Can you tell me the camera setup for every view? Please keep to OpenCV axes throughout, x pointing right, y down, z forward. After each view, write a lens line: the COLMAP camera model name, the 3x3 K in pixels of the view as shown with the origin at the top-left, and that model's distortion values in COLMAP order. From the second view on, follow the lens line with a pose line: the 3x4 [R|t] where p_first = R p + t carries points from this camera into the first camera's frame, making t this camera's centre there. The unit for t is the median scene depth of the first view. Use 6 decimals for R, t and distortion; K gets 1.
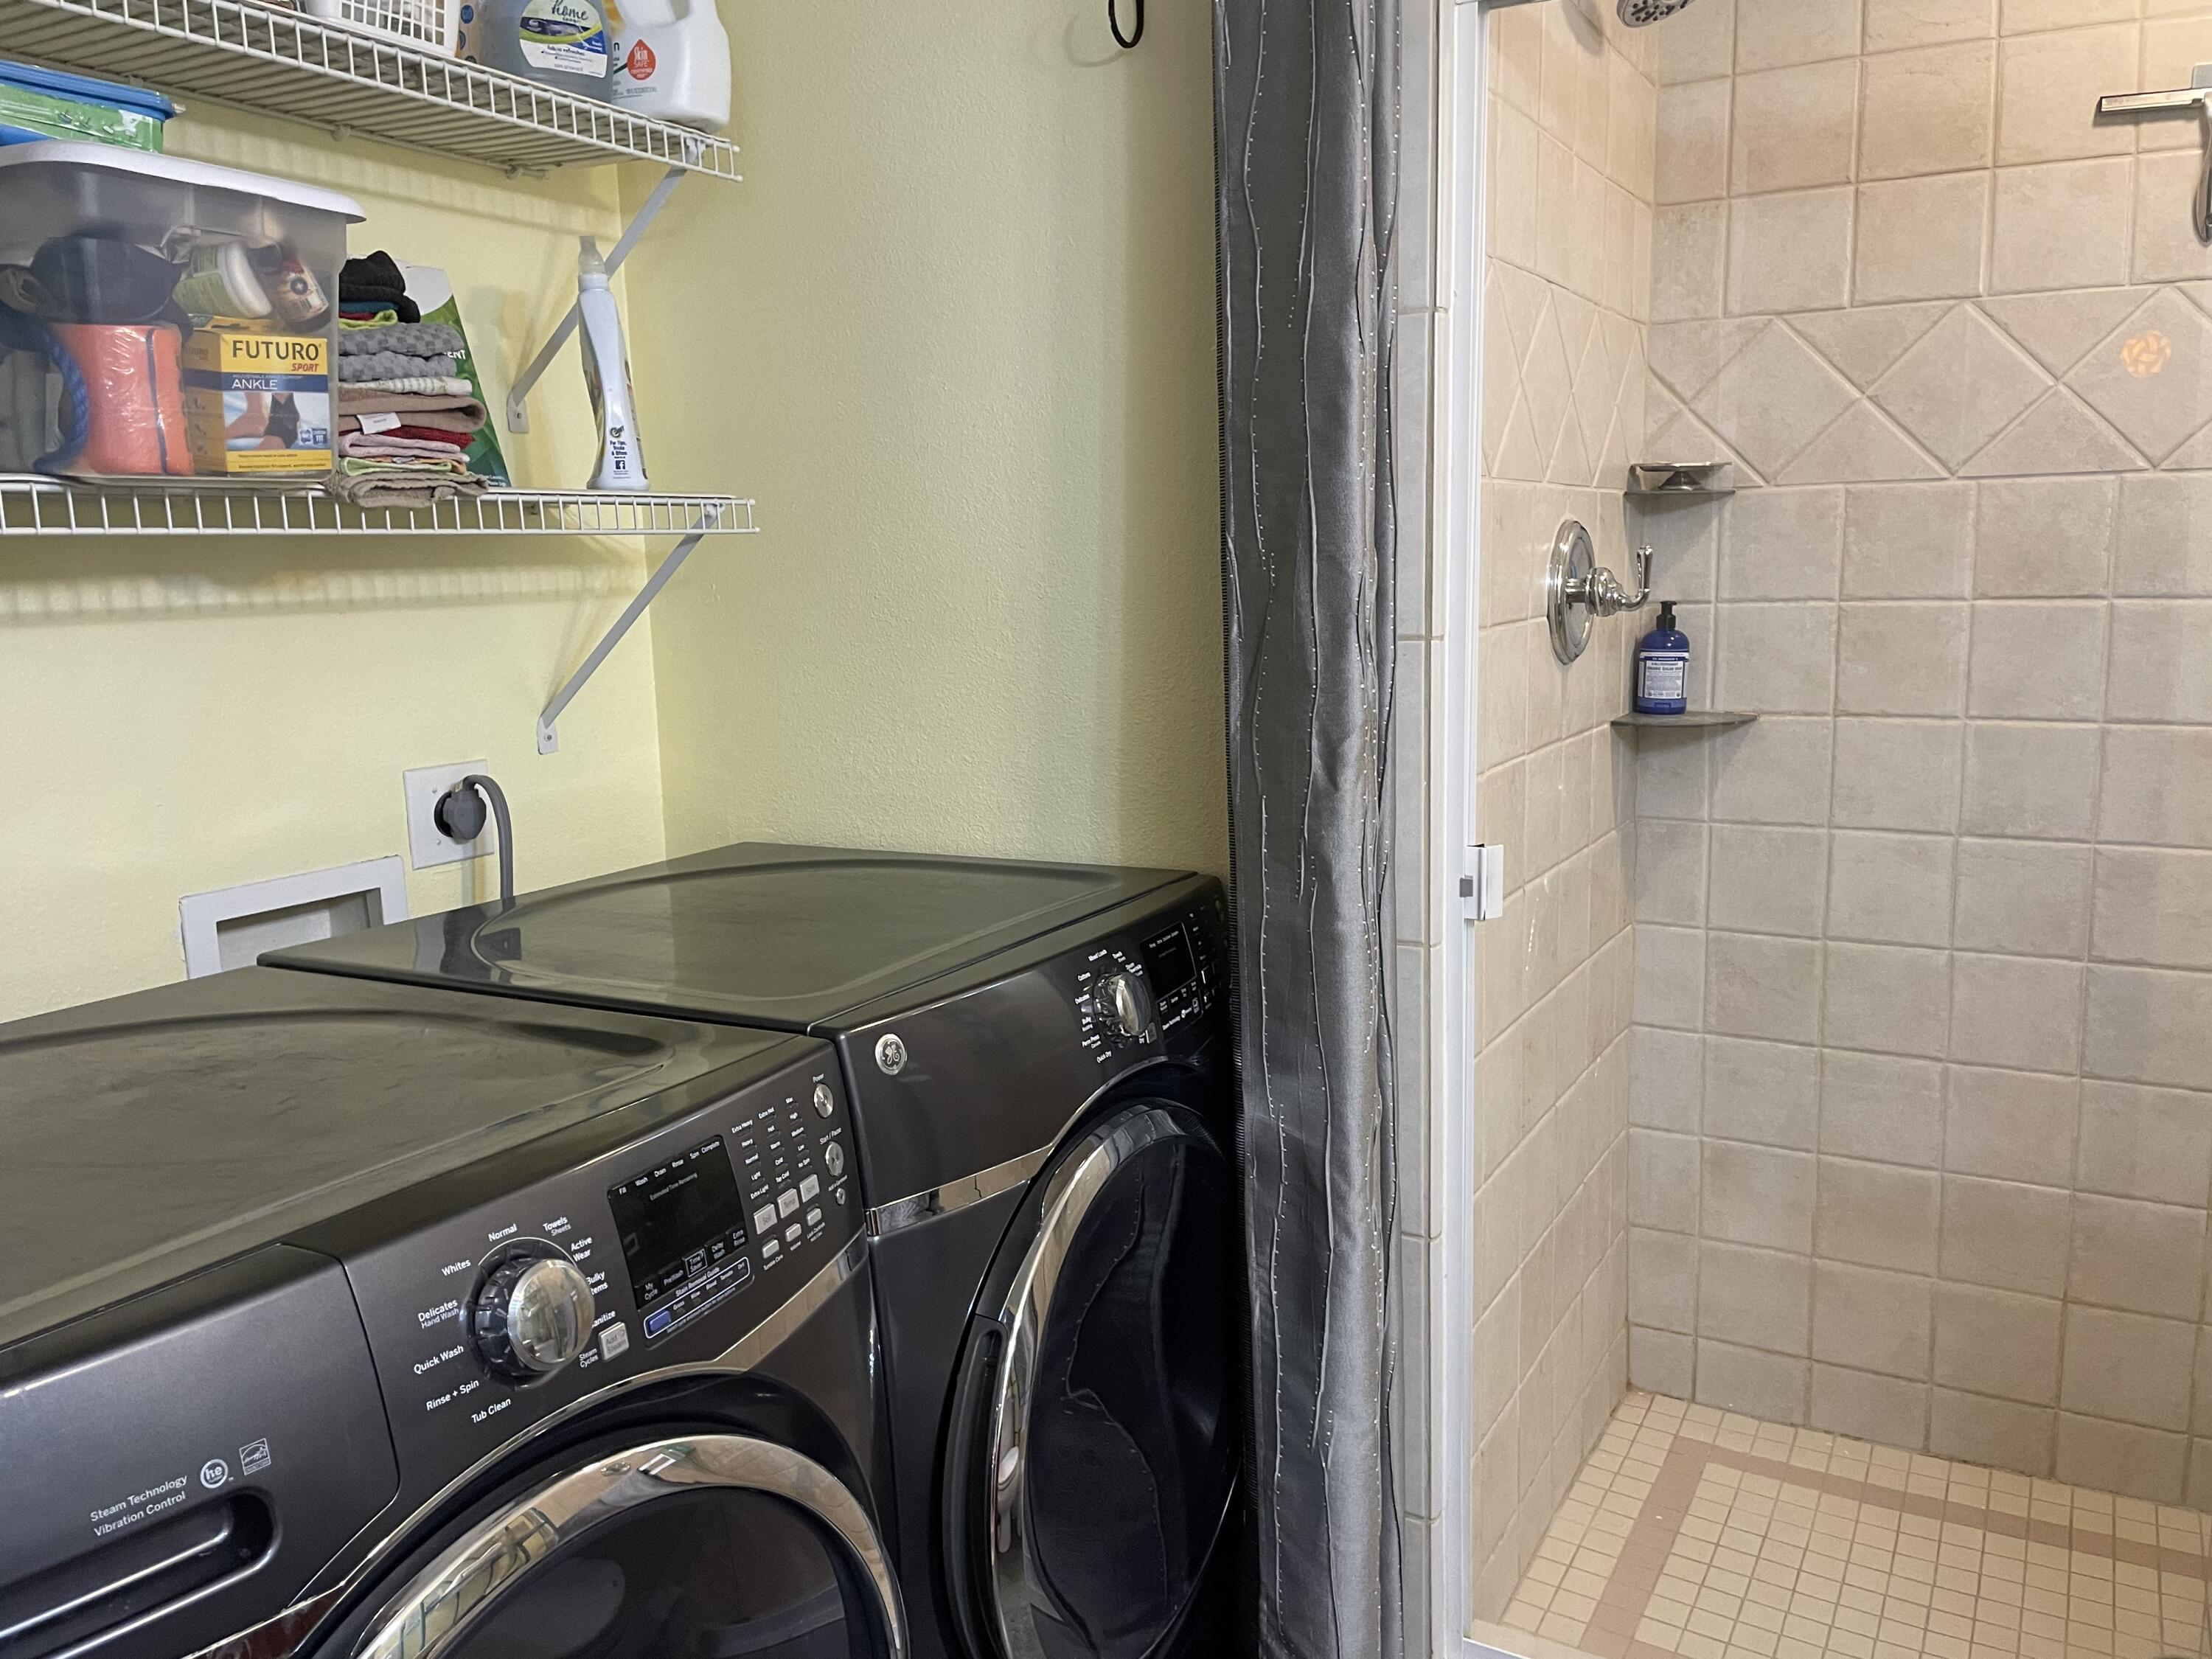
lens RADIAL K [[1678.1, 0, 1106.0], [0, 1678.1, 829.5], [0, 0, 1]] dist [0.087469, -0.116131]
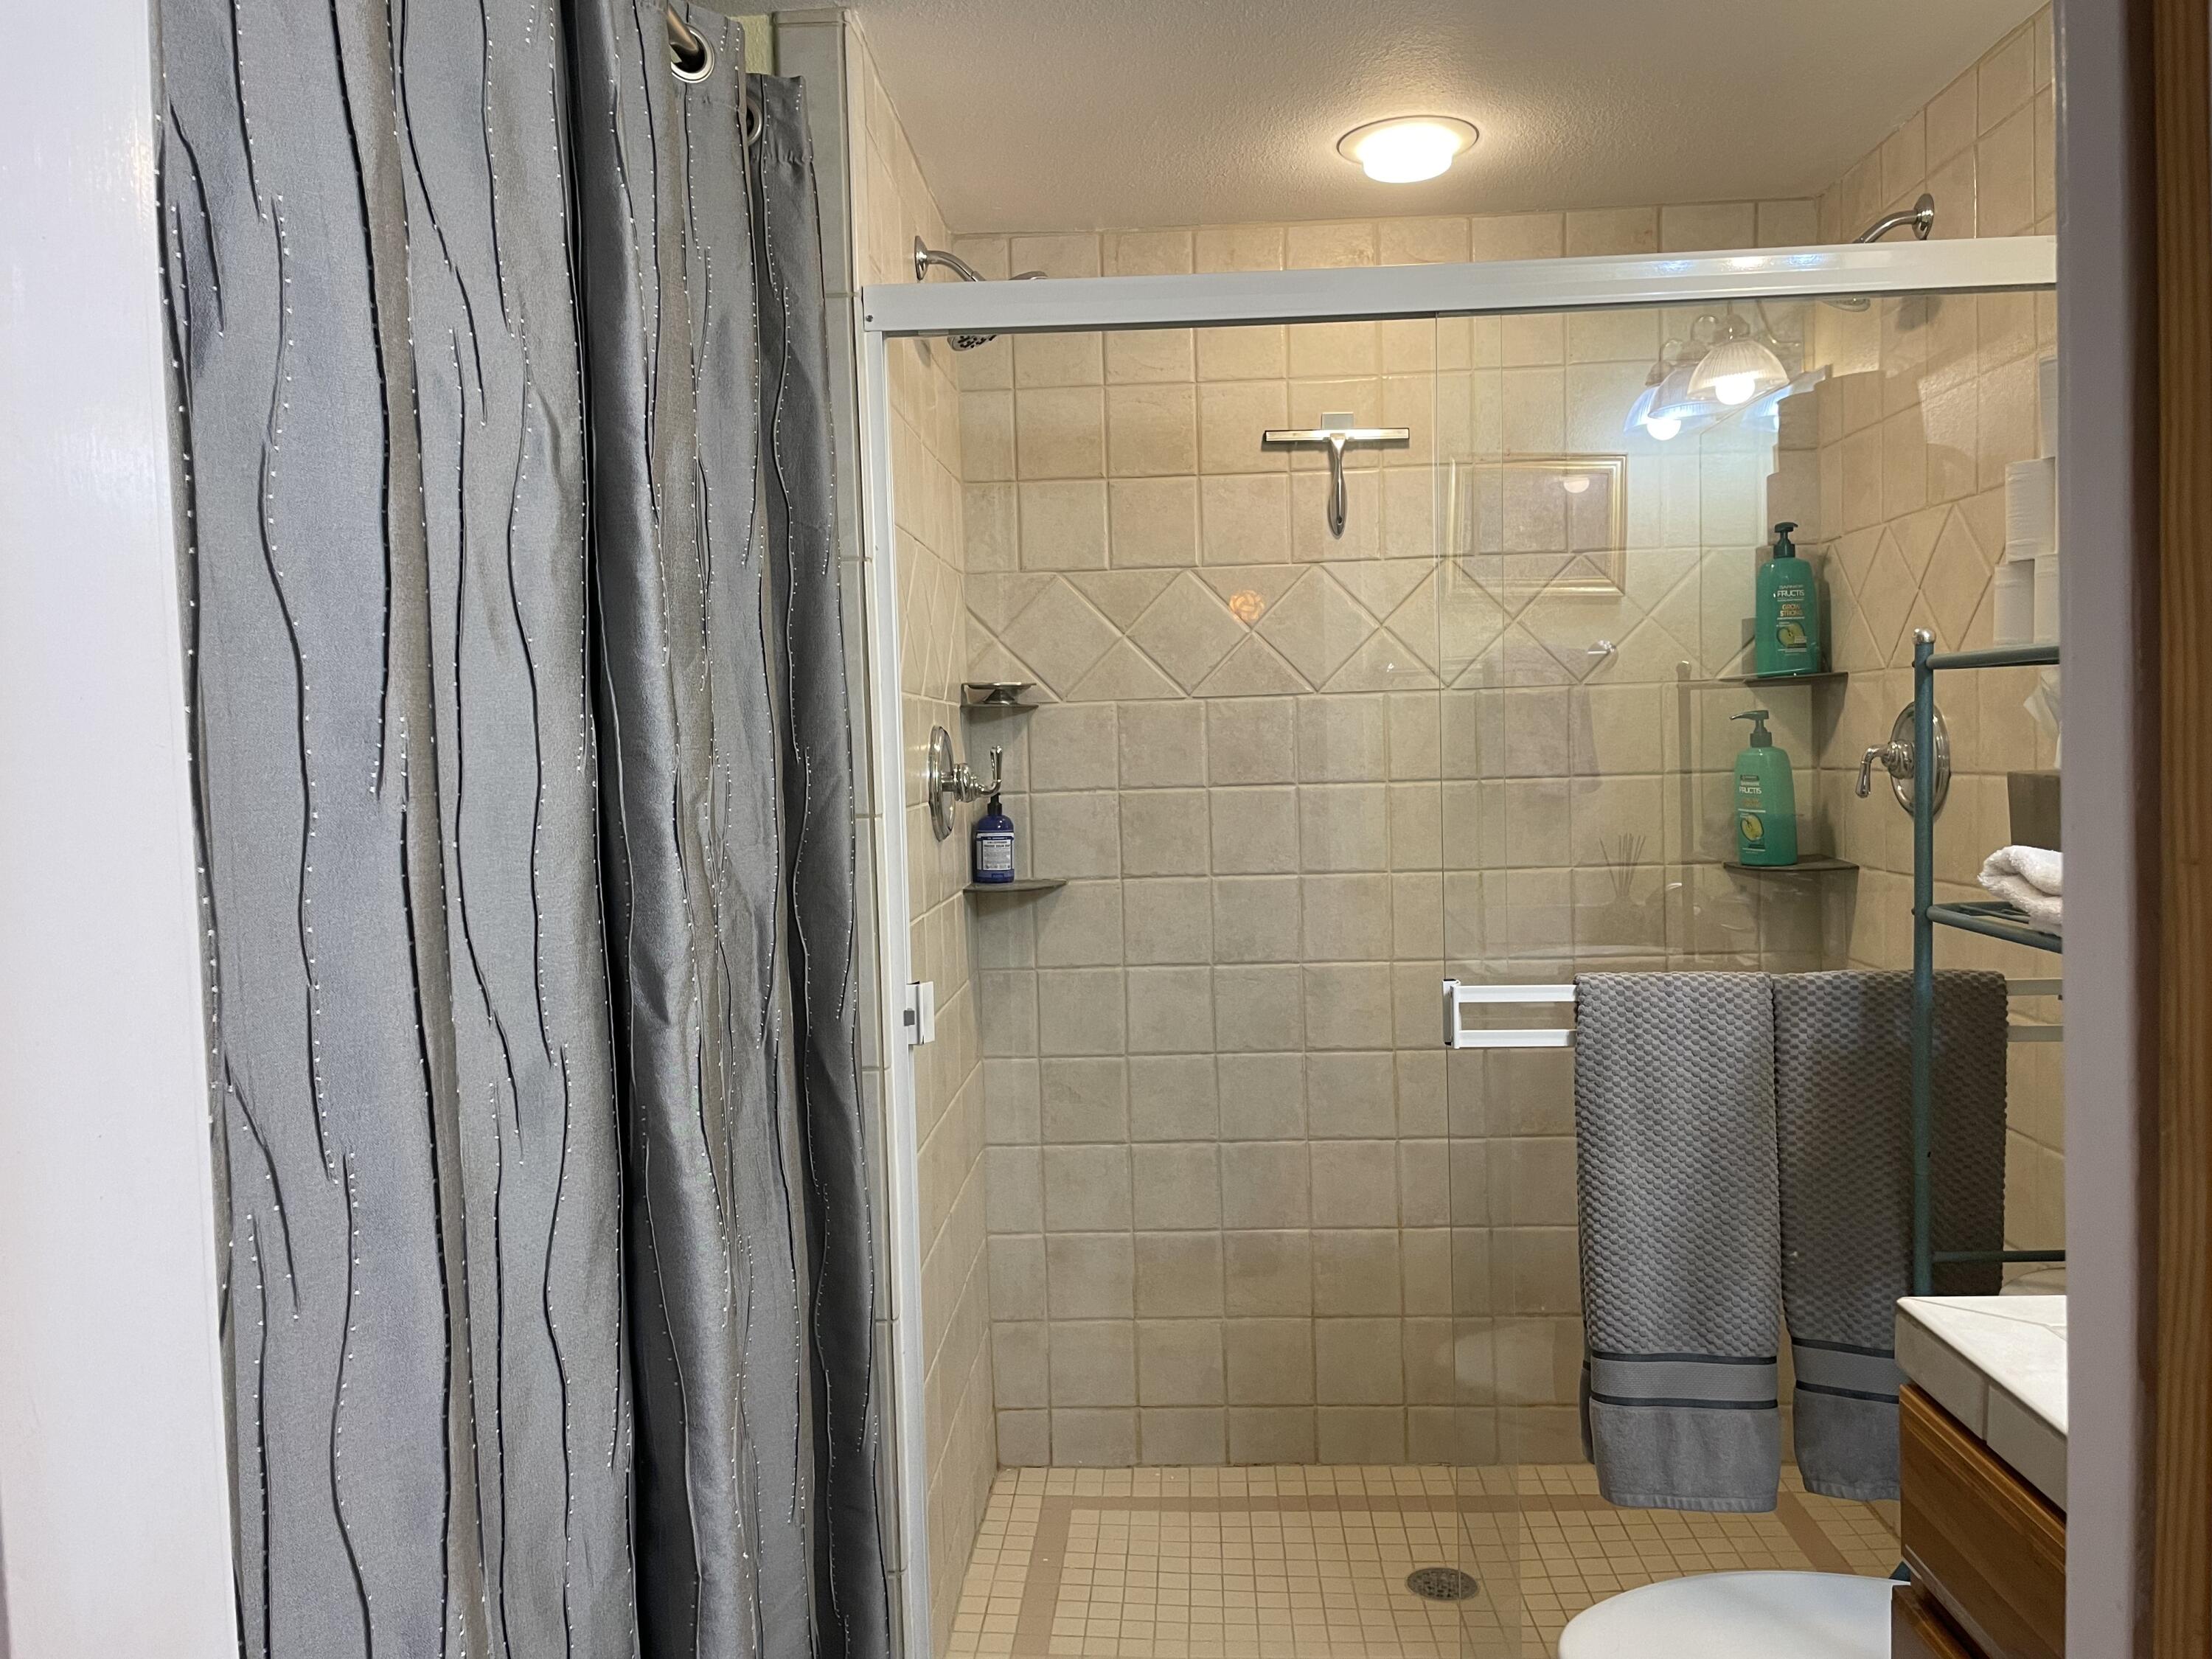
lens RADIAL K [[1704.9, 0, 1108.1], [0, 1704.9, 853.3], [0, 0, 1]] dist [0.148175, -0.417287]
pose [[0.887105, -0.031900, 0.460465, -0.176910], [0.084047, 0.992095, -0.093191, 0.034220], [-0.453852, 0.121371, 0.882773, -0.139253]]
